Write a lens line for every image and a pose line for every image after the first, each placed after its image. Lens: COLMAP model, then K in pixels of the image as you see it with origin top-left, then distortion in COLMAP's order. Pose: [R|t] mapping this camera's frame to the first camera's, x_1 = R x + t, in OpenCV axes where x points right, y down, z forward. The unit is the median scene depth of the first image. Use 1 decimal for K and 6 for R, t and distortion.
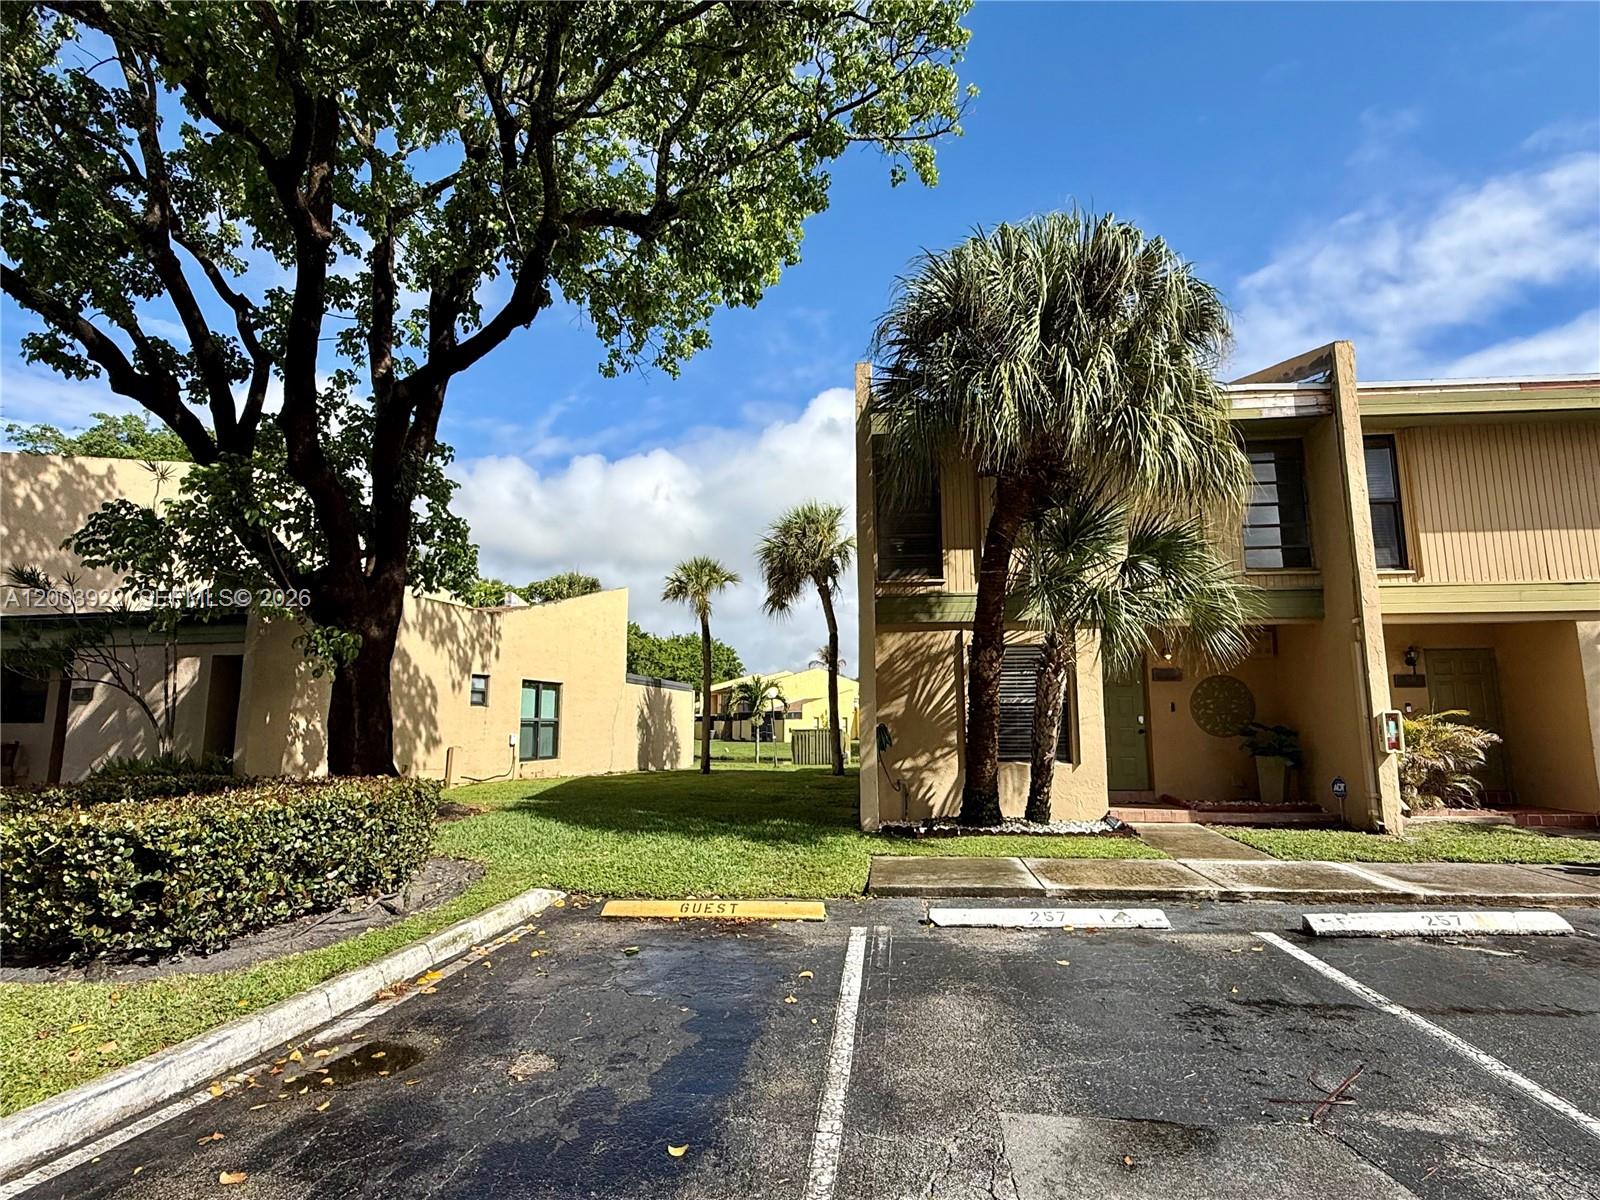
lens RADIAL K [[850.5, 0, 801.5], [0, 850.5, 600.0], [0, 0, 1]] dist [-0.001055, -0.000672]
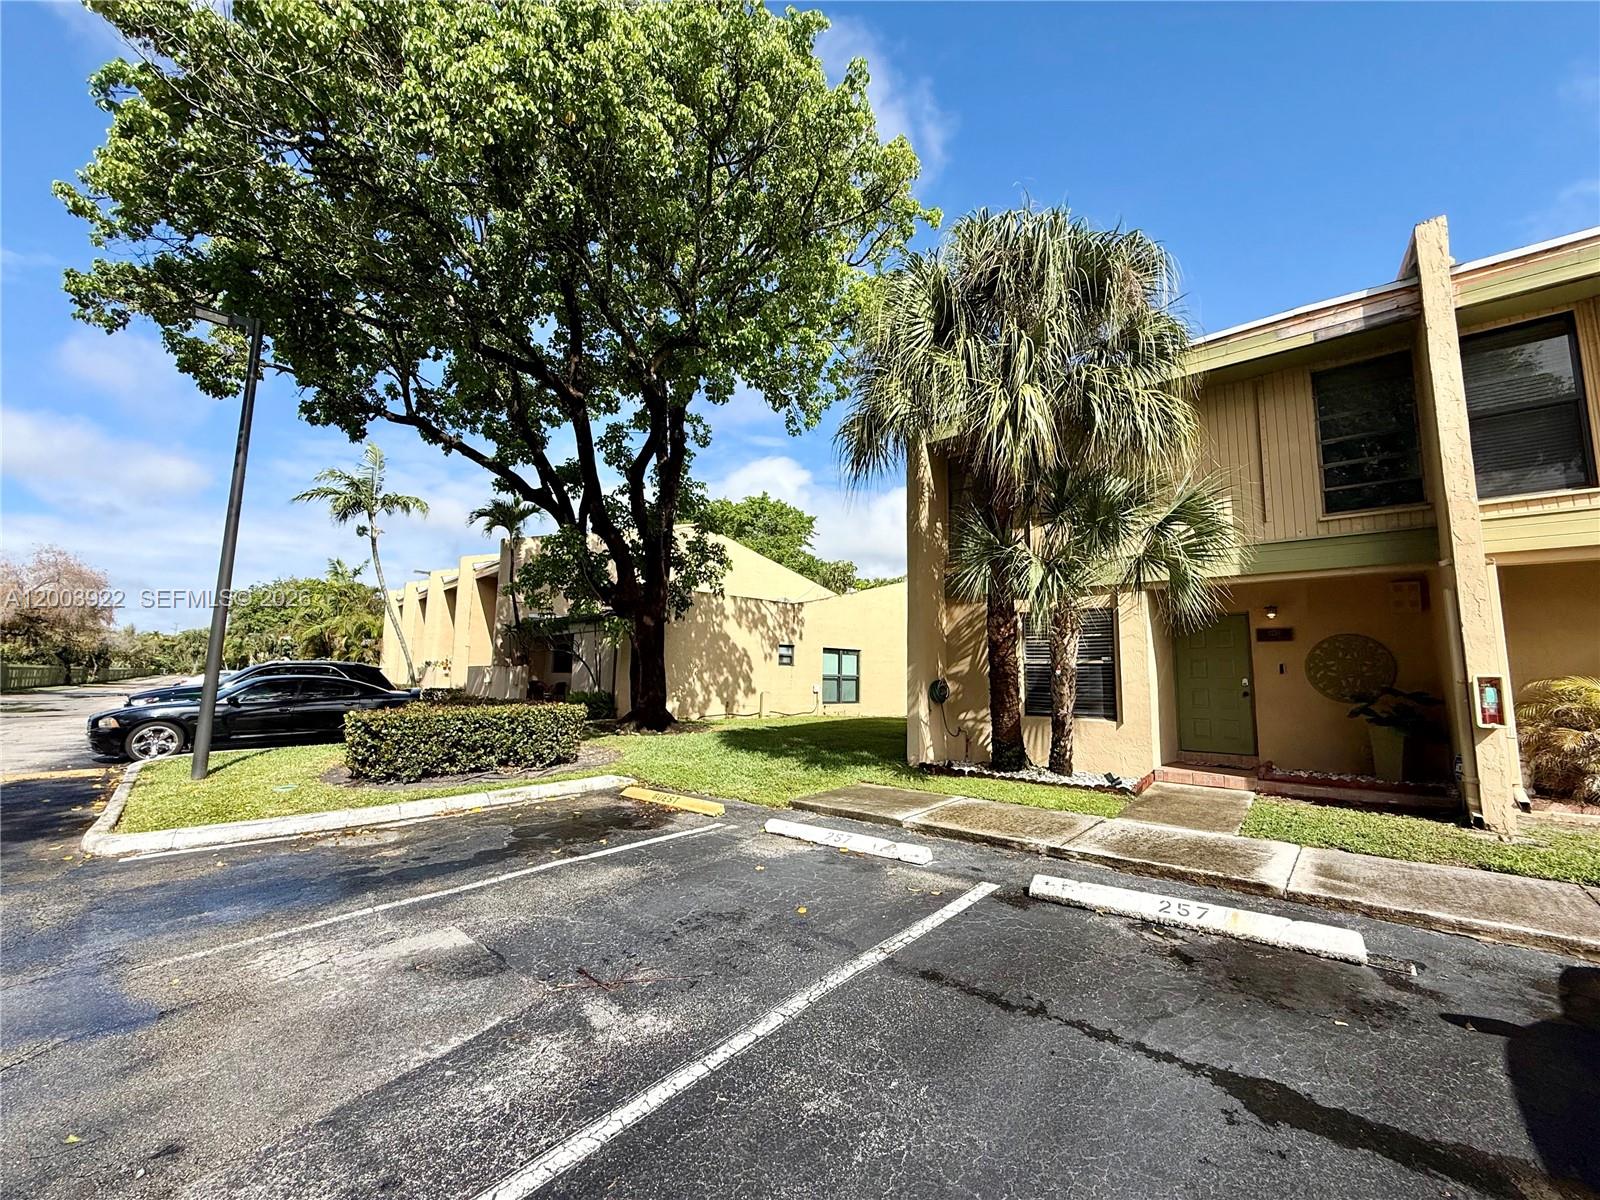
lens RADIAL K [[633.2, 0, 799.4], [0, 633.2, 577.6], [0, 0, 1]] dist [-0.000384, -0.000024]
pose [[0.823831, -0.072384, -0.562195, 0.446682], [0.062275, 0.997367, -0.037158, 0.019076], [0.563404, -0.004399, 0.826170, 0.130071]]
